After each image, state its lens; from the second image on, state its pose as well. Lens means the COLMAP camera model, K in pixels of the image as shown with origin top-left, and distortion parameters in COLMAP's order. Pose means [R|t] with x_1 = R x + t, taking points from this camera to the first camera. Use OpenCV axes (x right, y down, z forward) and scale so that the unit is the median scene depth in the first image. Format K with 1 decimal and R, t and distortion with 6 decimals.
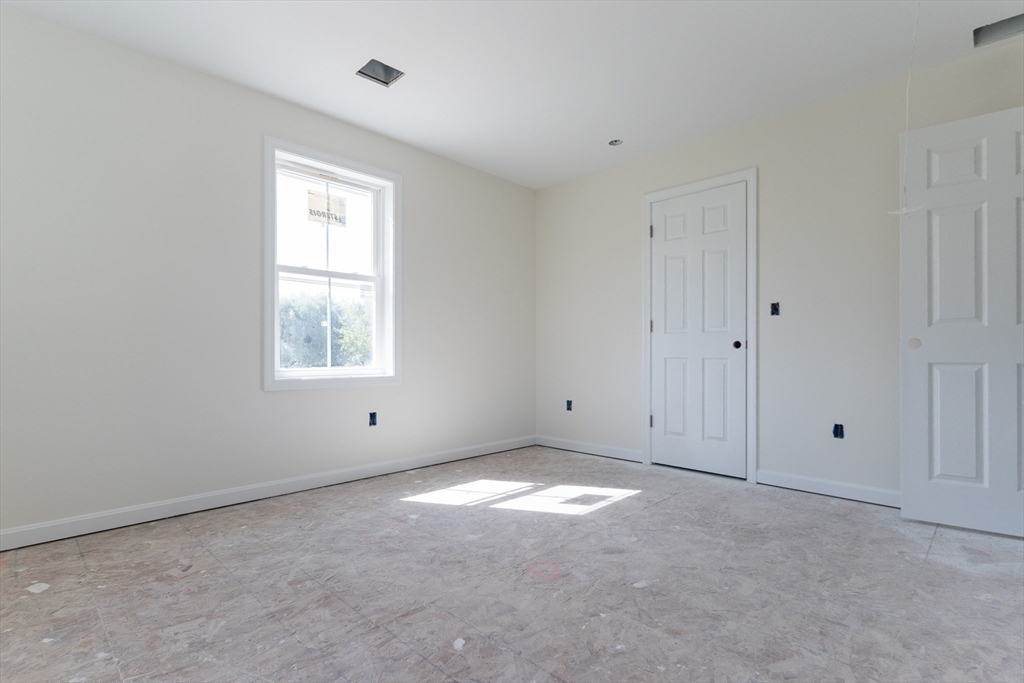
lens RADIAL K [[500.2, 0, 509.6], [0, 500.2, 378.5], [0, 0, 1]] dist [0.002726, -0.000231]
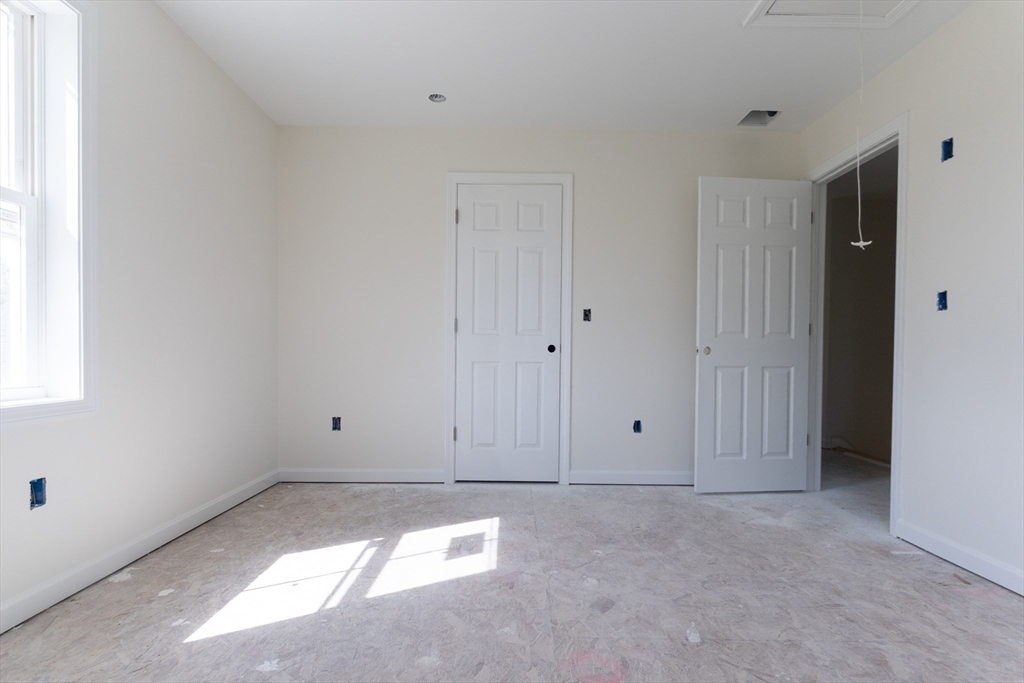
lens RADIAL K [[500.2, 0, 509.6], [0, 500.2, 378.5], [0, 0, 1]] dist [0.002726, -0.000231]
pose [[0.703954, -0.027987, 0.709693, -0.342509], [0.028266, 0.999536, 0.011380, -0.023995], [-0.709682, 0.012050, 0.704419, 0.400245]]
